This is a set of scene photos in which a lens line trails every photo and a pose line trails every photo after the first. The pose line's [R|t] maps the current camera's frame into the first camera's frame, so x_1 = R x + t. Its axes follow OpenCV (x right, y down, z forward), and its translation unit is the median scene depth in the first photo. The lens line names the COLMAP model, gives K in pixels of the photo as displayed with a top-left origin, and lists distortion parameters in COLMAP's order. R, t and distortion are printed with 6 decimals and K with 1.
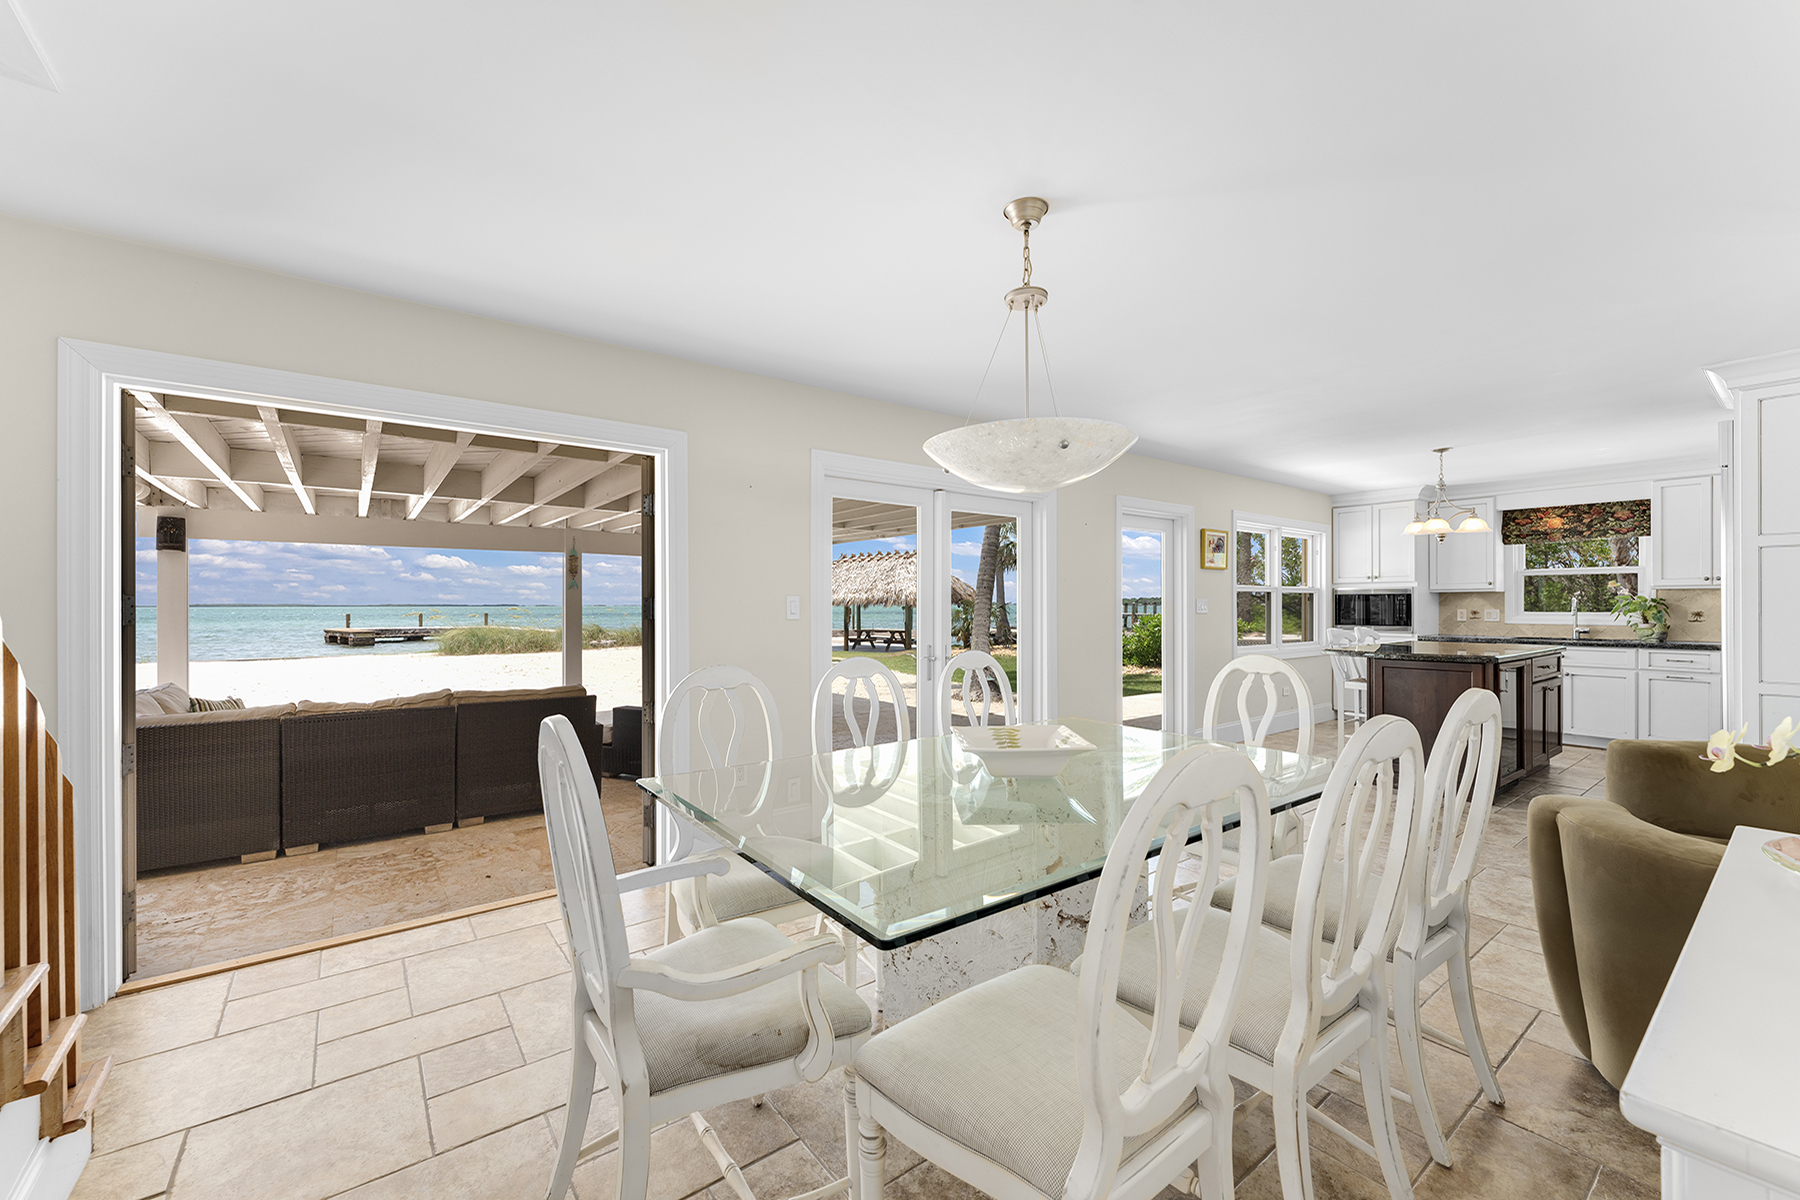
lens RADIAL K [[720.1, 0, 889.9], [0, 720.1, 601.5], [0, 0, 1]] dist [-0.005442, 0.000995]
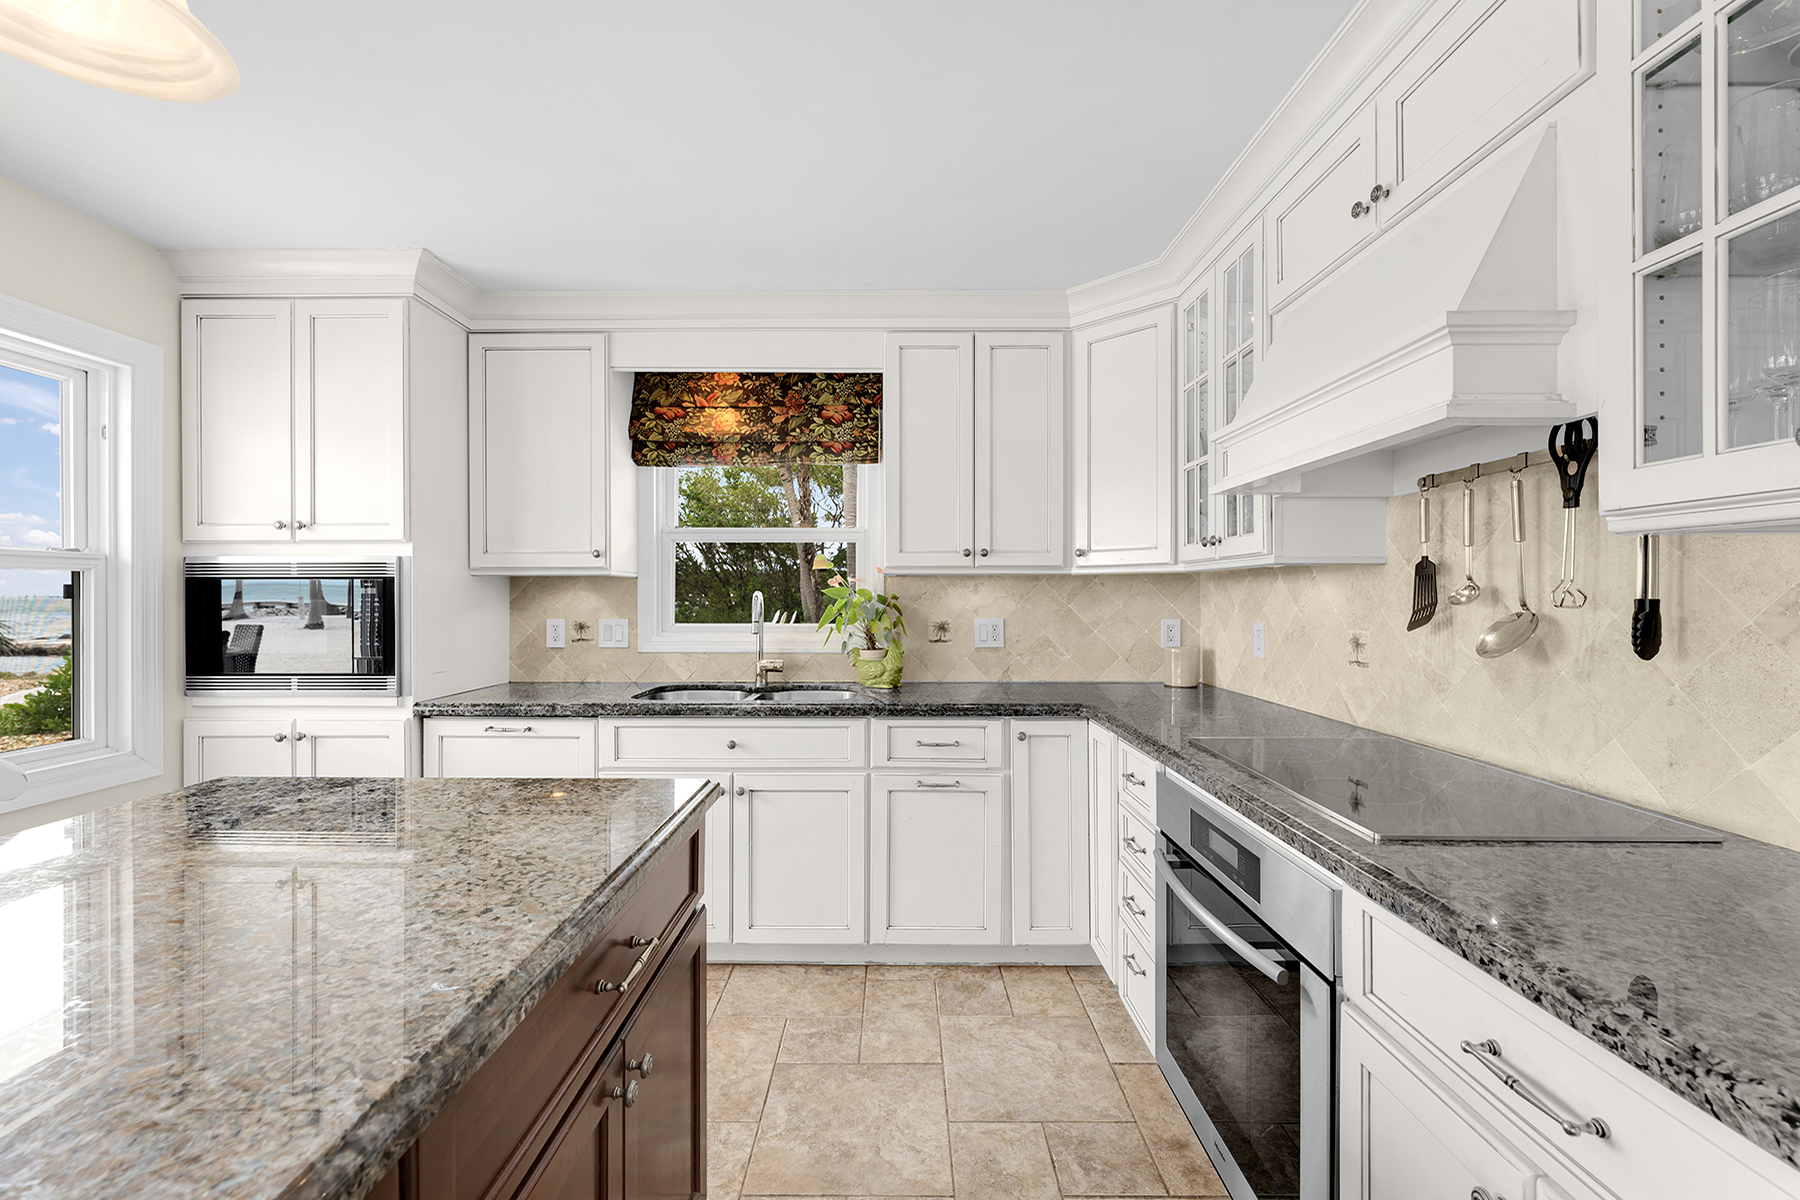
lens RADIAL K [[743.0, 0, 894.0], [0, 743.0, 603.0], [0, 0, 1]] dist [-0.004864, 0.001840]
pose [[0.599431, -0.008254, 0.800384, 0.655681], [-0.006066, 0.999871, 0.014854, -0.005830], [-0.800404, -0.013759, 0.599304, 0.676032]]
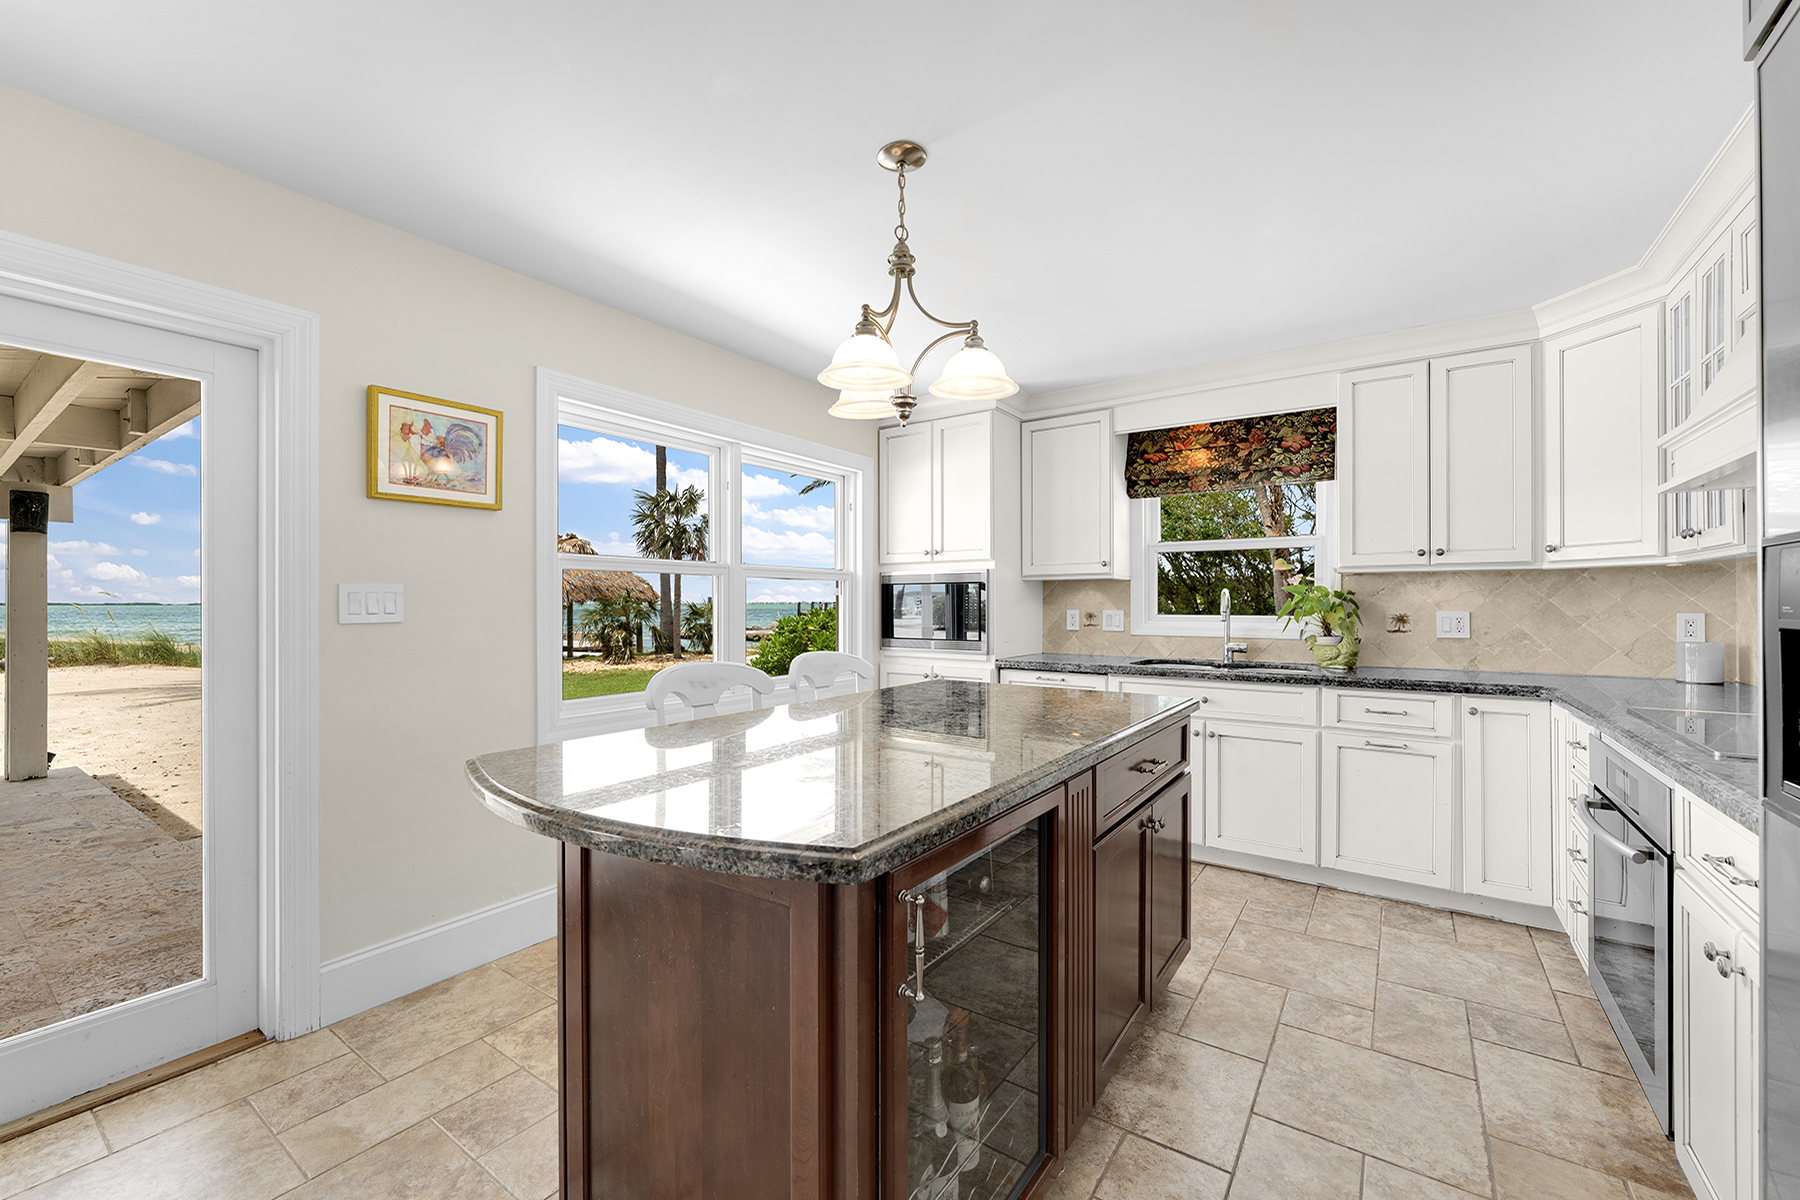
lens RADIAL K [[743.0, 0, 892.1], [0, 743.0, 599.4], [0, 0, 1]] dist [-0.004864, 0.001840]
pose [[0.948846, 0.002121, 0.315733, 0.534591], [-0.002484, 0.999997, 0.000747, 0.002738], [-0.315731, -0.001493, 0.948848, 0.542147]]
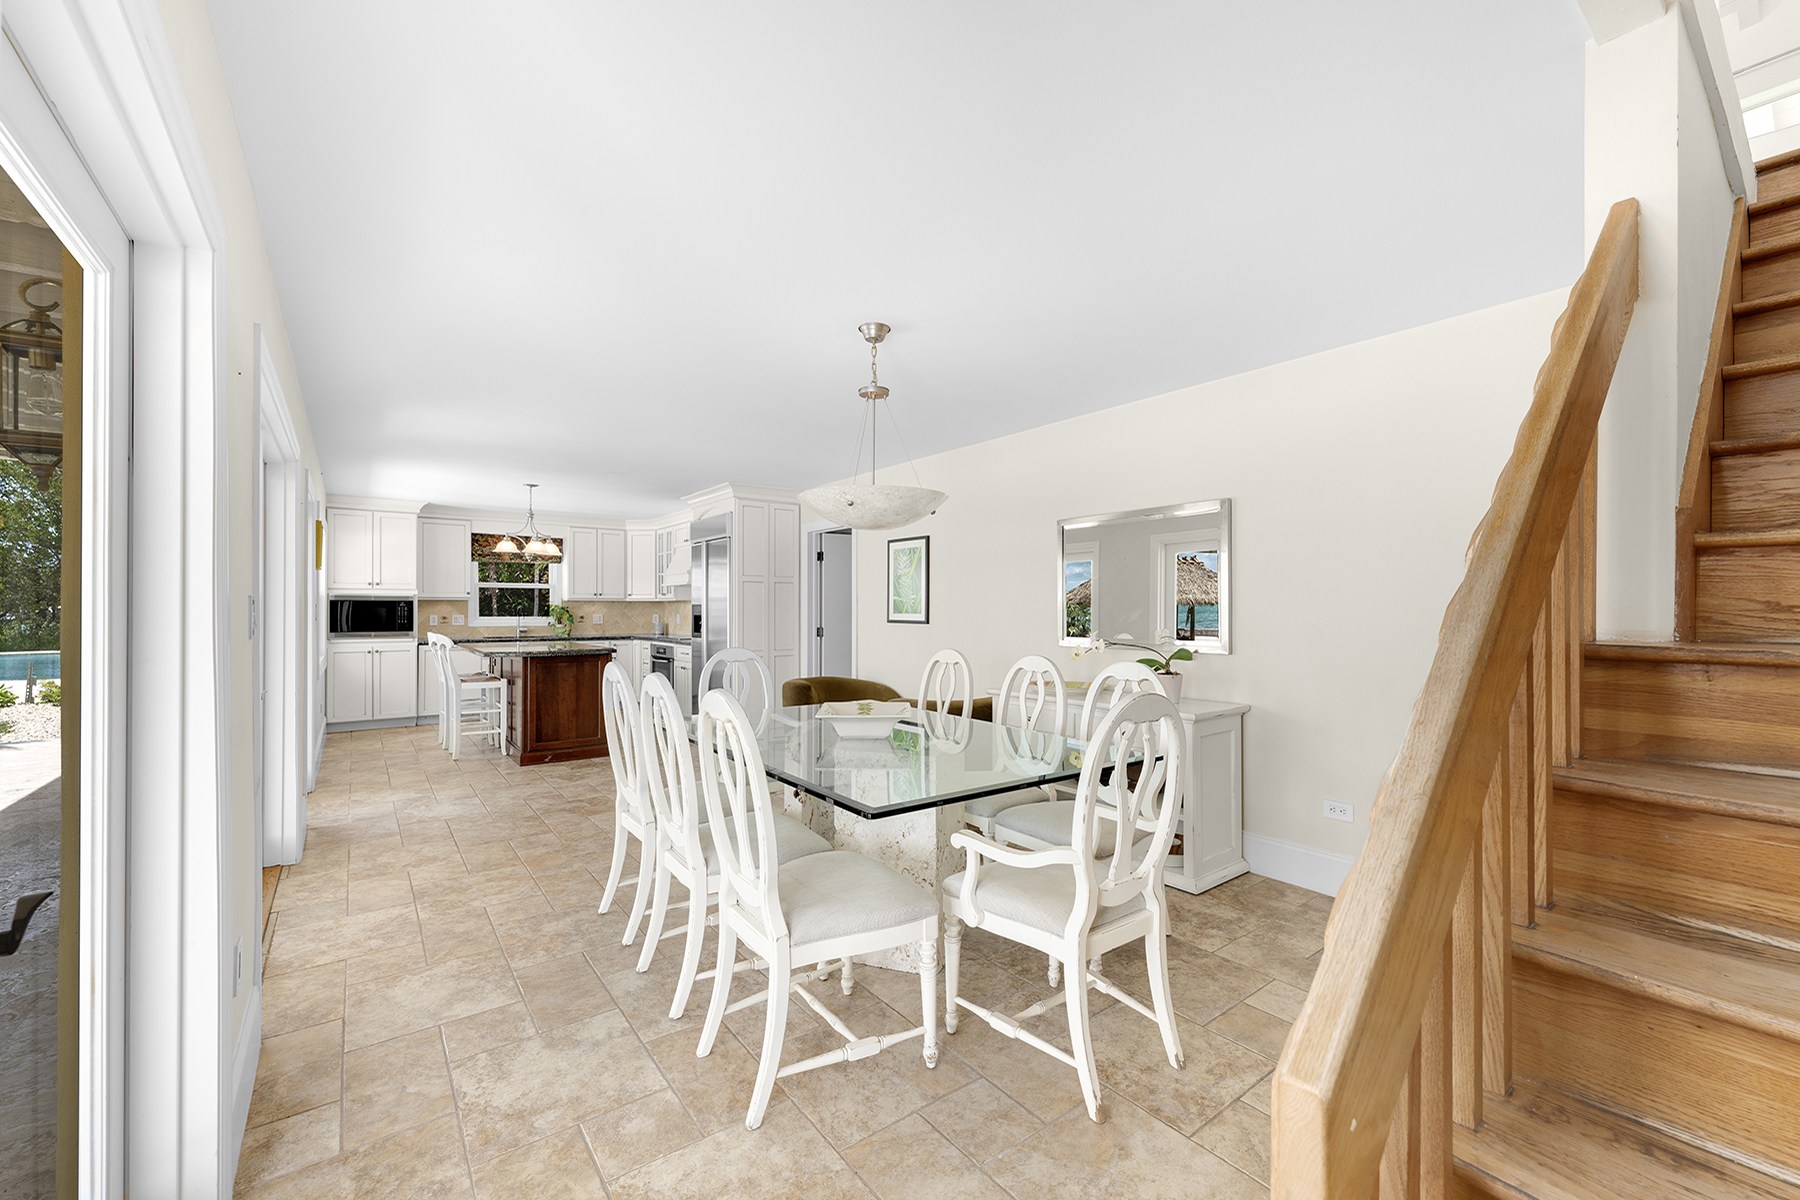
lens RADIAL K [[743.0, 0, 906.1], [0, 743.0, 605.6], [0, 0, 1]] dist [-0.004864, 0.001840]
pose [[-0.008927, 0.010054, 0.999910, -0.428037], [-0.010066, 0.999898, -0.010143, 0.001246], [-0.999909, -0.010155, -0.008825, 0.305776]]
